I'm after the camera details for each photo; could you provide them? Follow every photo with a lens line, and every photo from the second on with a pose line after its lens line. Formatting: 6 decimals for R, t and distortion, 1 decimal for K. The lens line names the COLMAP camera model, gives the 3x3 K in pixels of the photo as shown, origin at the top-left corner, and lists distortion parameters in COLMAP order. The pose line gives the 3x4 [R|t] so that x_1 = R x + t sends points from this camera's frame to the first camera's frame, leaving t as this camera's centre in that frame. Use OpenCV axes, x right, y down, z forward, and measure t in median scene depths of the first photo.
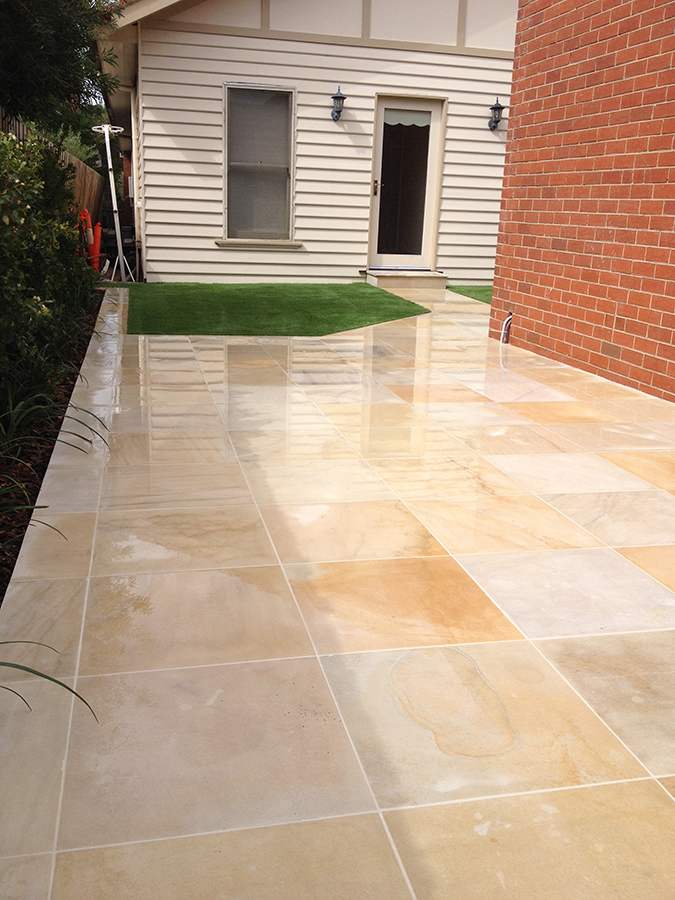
lens RADIAL K [[817.2, 0, 325.8], [0, 817.2, 446.3], [0, 0, 1]] dist [0.050717, -0.158862]
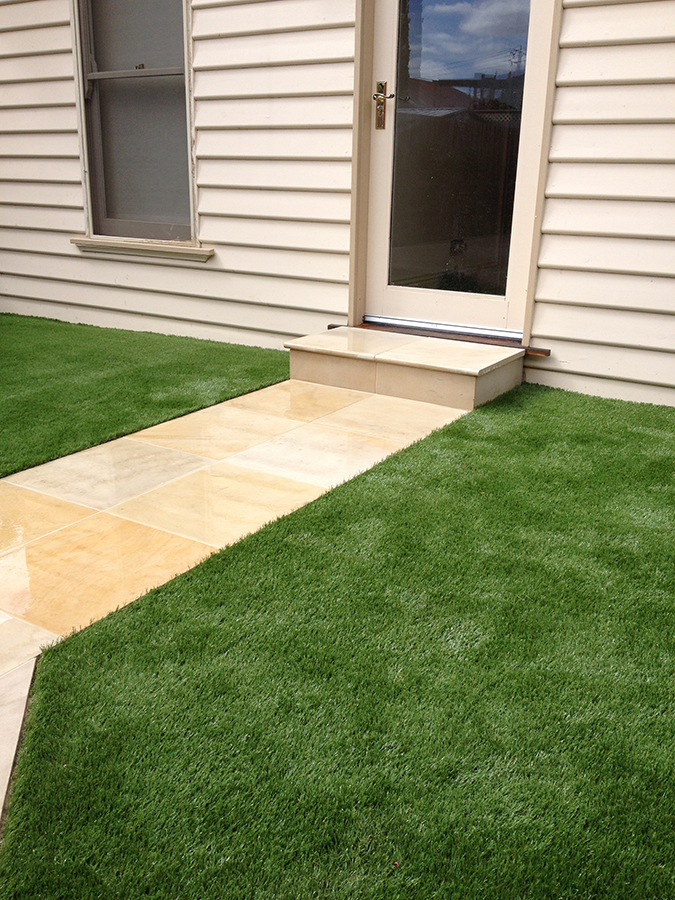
lens RADIAL K [[817.2, 0, 325.8], [0, 817.2, 446.3], [0, 0, 1]] dist [0.050717, -0.158862]
pose [[0.702857, 0.196765, -0.683576, 0.328424], [-0.194914, 0.977474, 0.080950, -0.196011], [0.684106, 0.076342, 0.725377, 0.746197]]
